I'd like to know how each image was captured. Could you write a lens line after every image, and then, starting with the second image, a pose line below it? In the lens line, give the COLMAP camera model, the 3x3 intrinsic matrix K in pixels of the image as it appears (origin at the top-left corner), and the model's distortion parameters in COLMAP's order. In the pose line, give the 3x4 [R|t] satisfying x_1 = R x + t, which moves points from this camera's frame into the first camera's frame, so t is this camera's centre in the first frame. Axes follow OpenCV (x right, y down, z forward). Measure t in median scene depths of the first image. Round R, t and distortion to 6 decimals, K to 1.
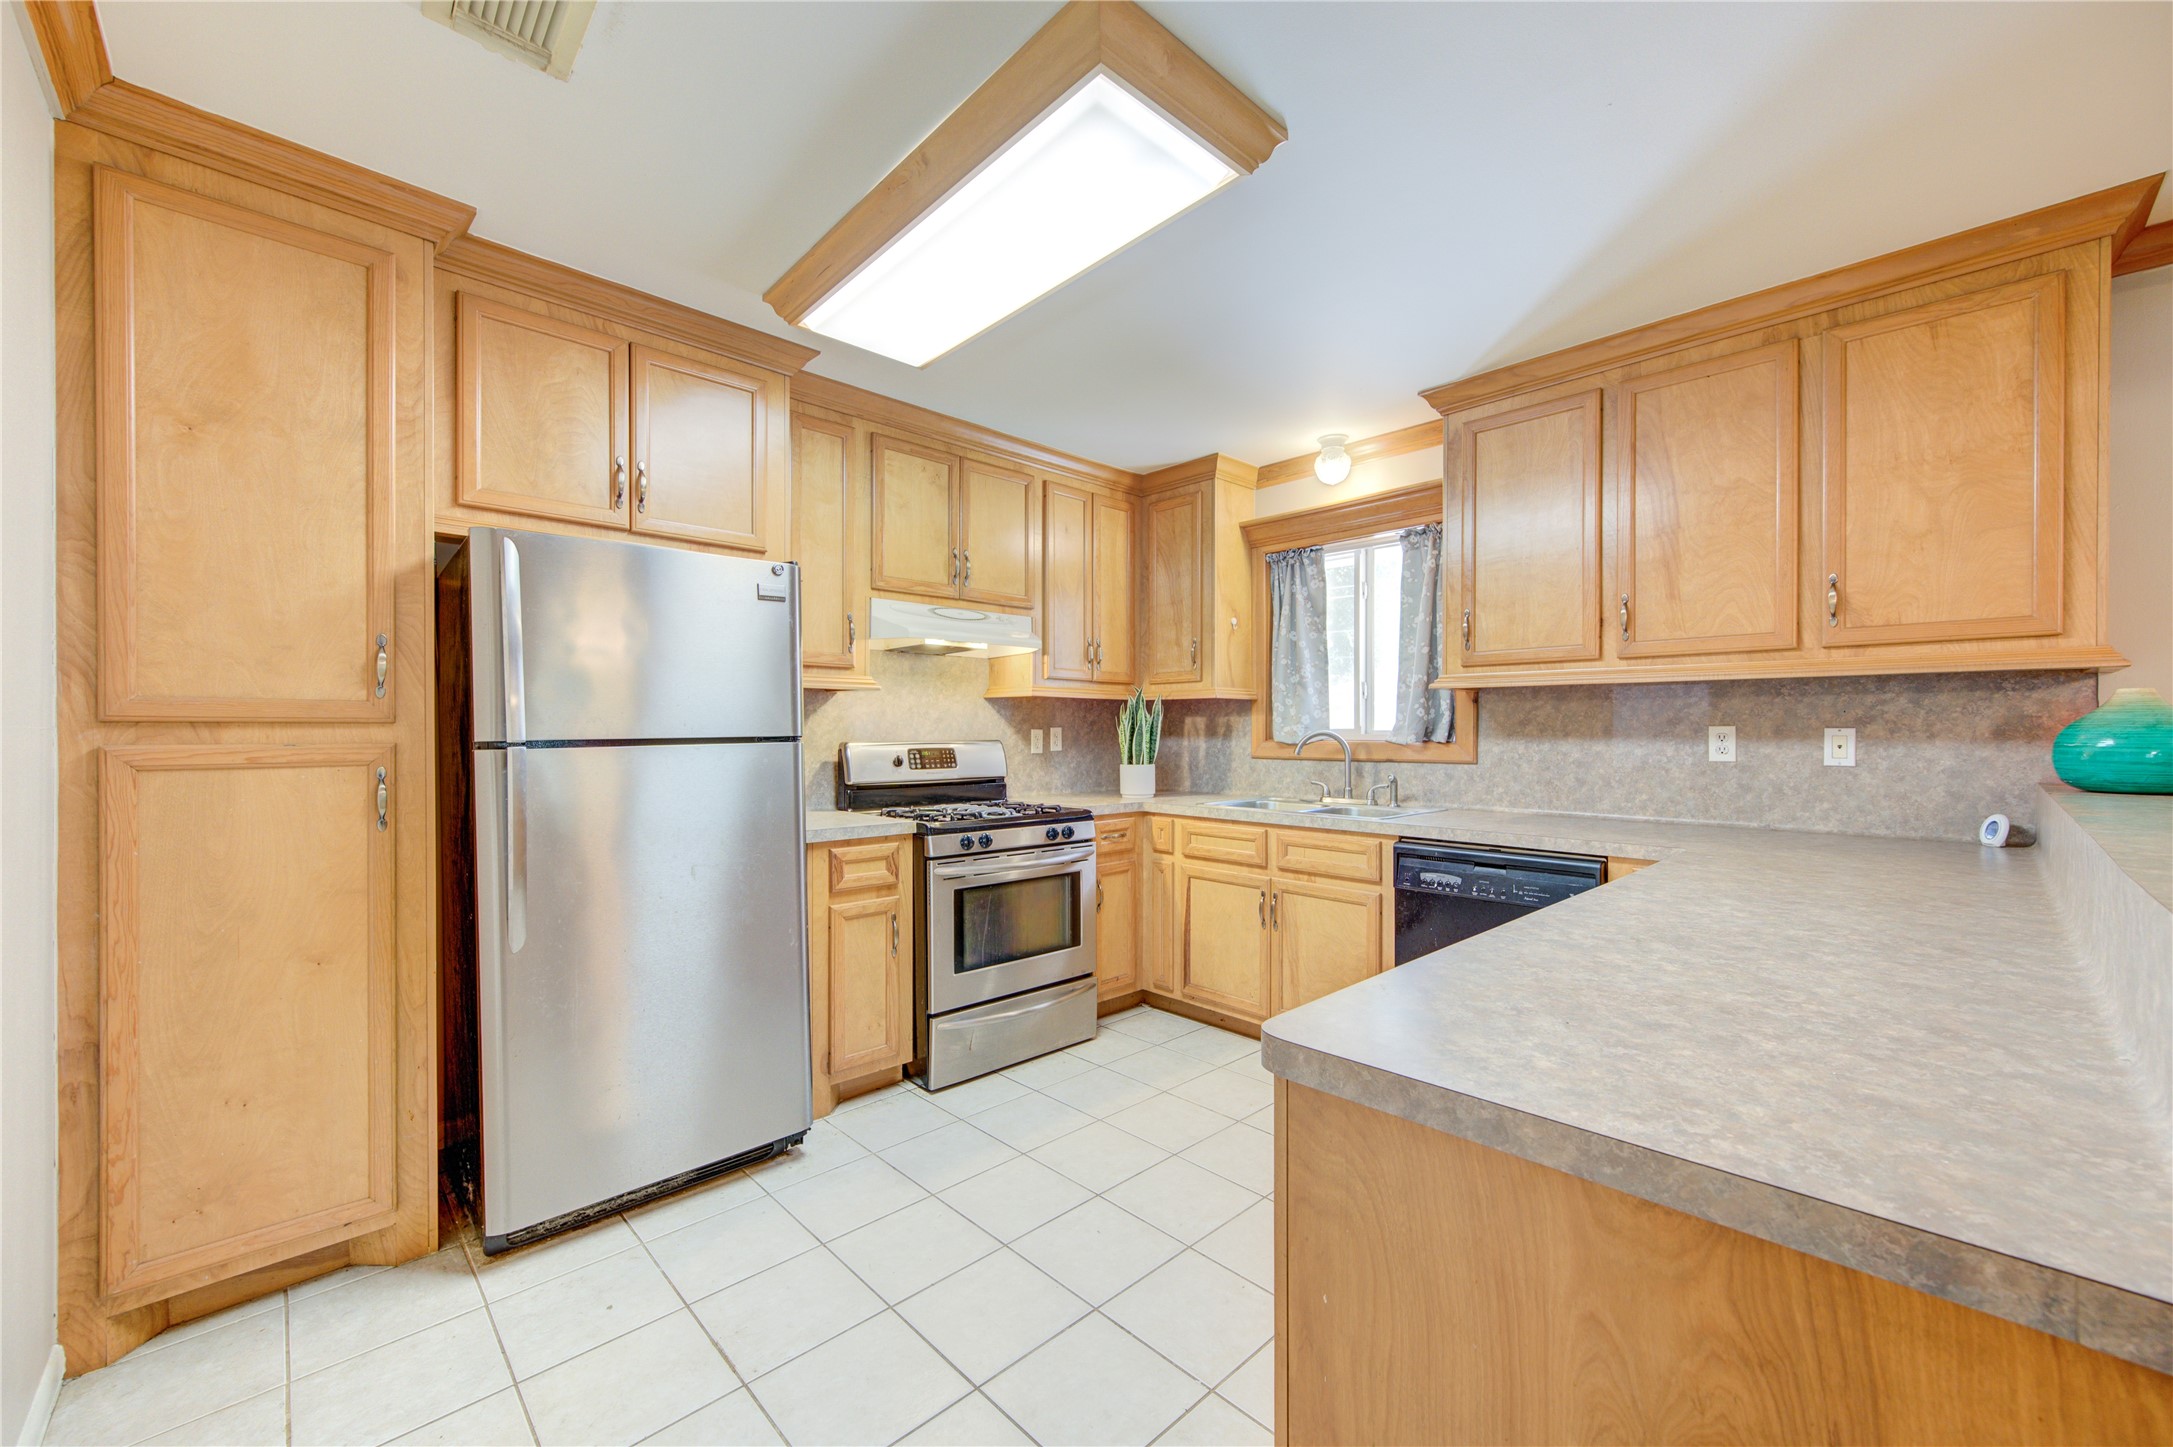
lens RADIAL K [[868.9, 0, 1095.5], [0, 868.9, 732.7], [0, 0, 1]] dist [0.002335, 0.000984]
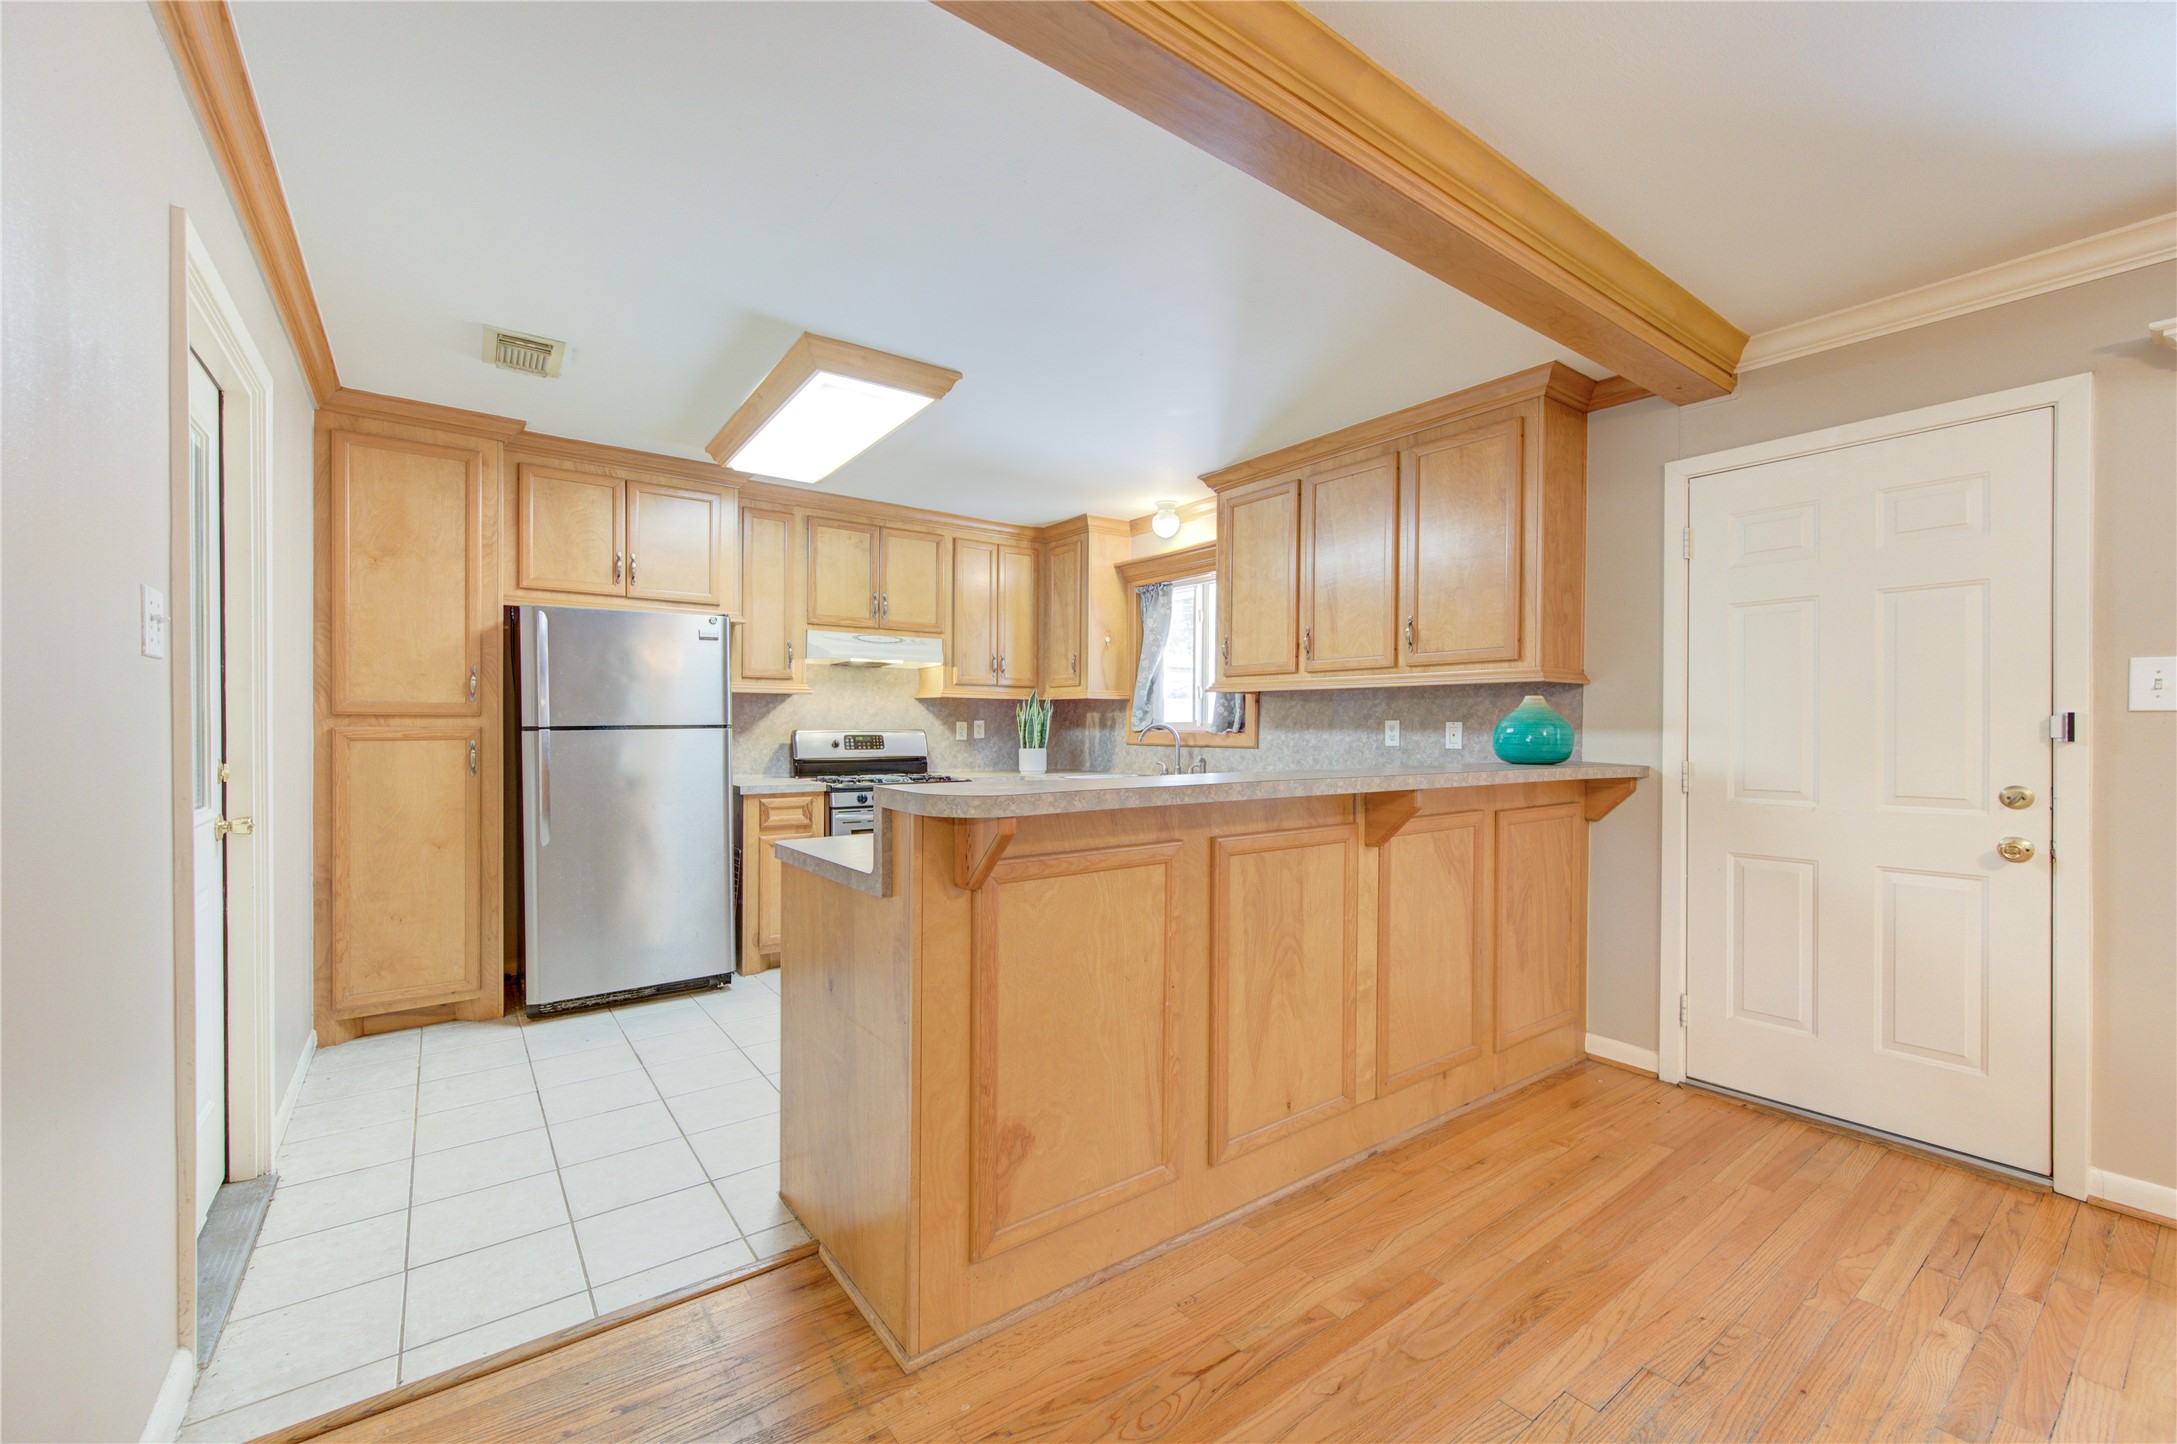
lens RADIAL K [[887.6, 0, 1141.8], [0, 887.6, 726.6], [0, 0, 1]] dist [0.006130, -0.000085]
pose [[0.995827, 0.003476, -0.091199, 0.485227], [-0.003544, 0.999994, -0.000583, 0.004990], [0.091197, 0.000904, 0.995832, -0.472754]]
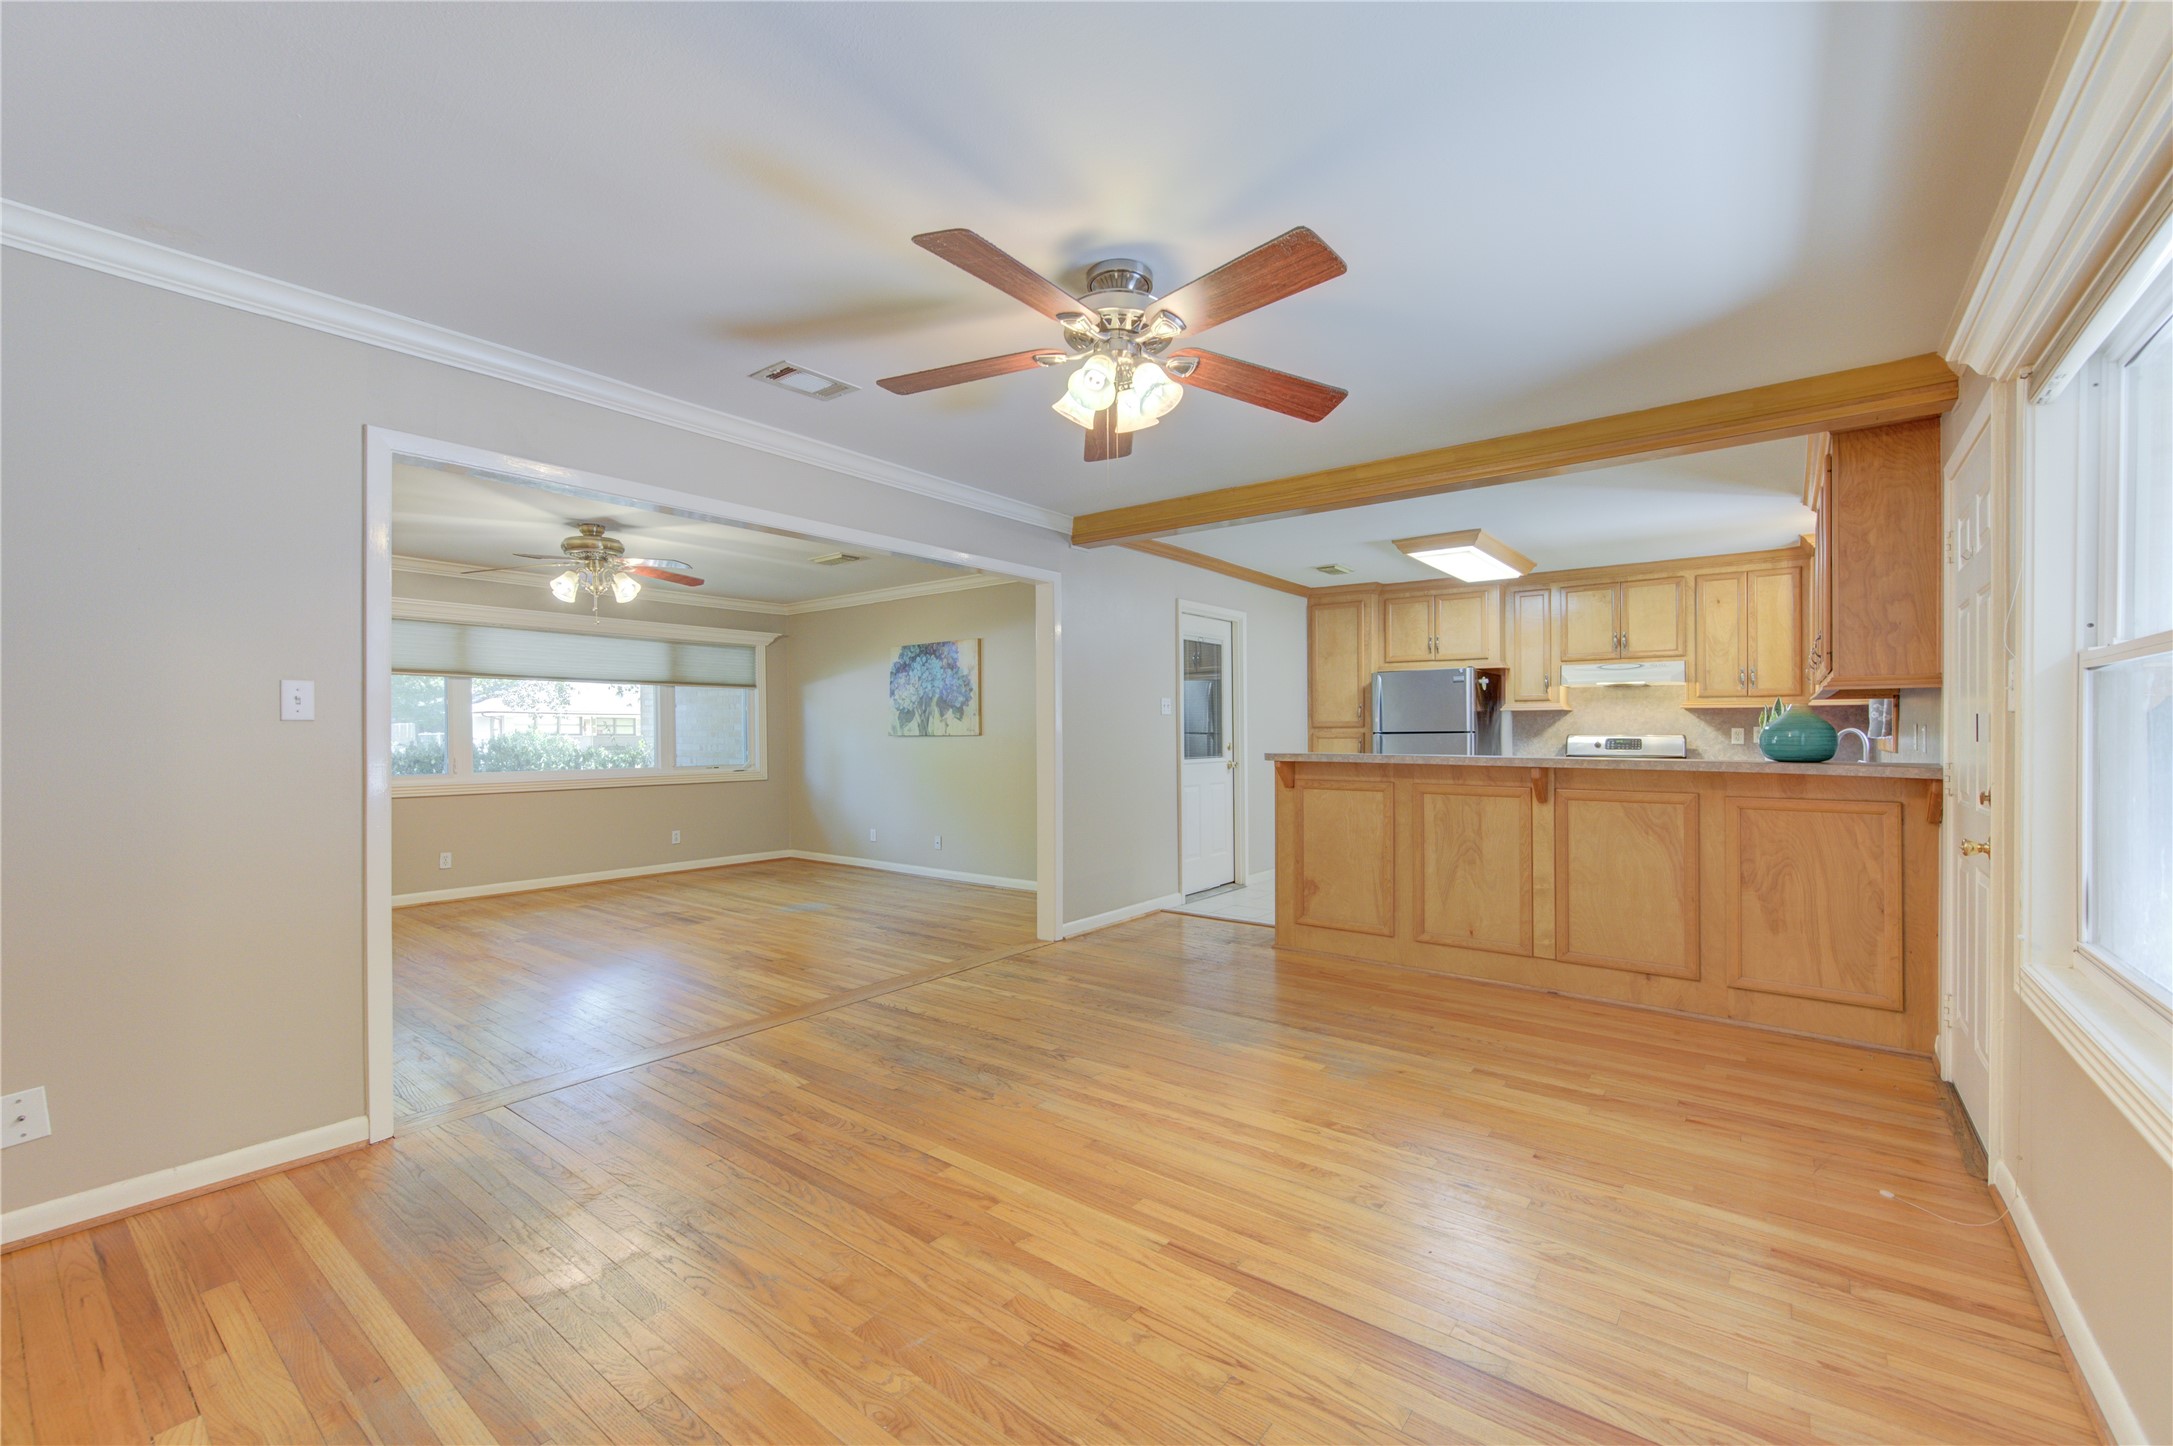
lens RADIAL K [[855.9, 0, 1088.2], [0, 855.9, 733.3], [0, 0, 1]] dist [0.002675, 0.000613]
pose [[0.179530, 0.002624, -0.983749, 1.760281], [-0.002584, 0.999994, 0.002196, 0.007034], [0.983749, 0.002147, 0.179536, -0.554959]]
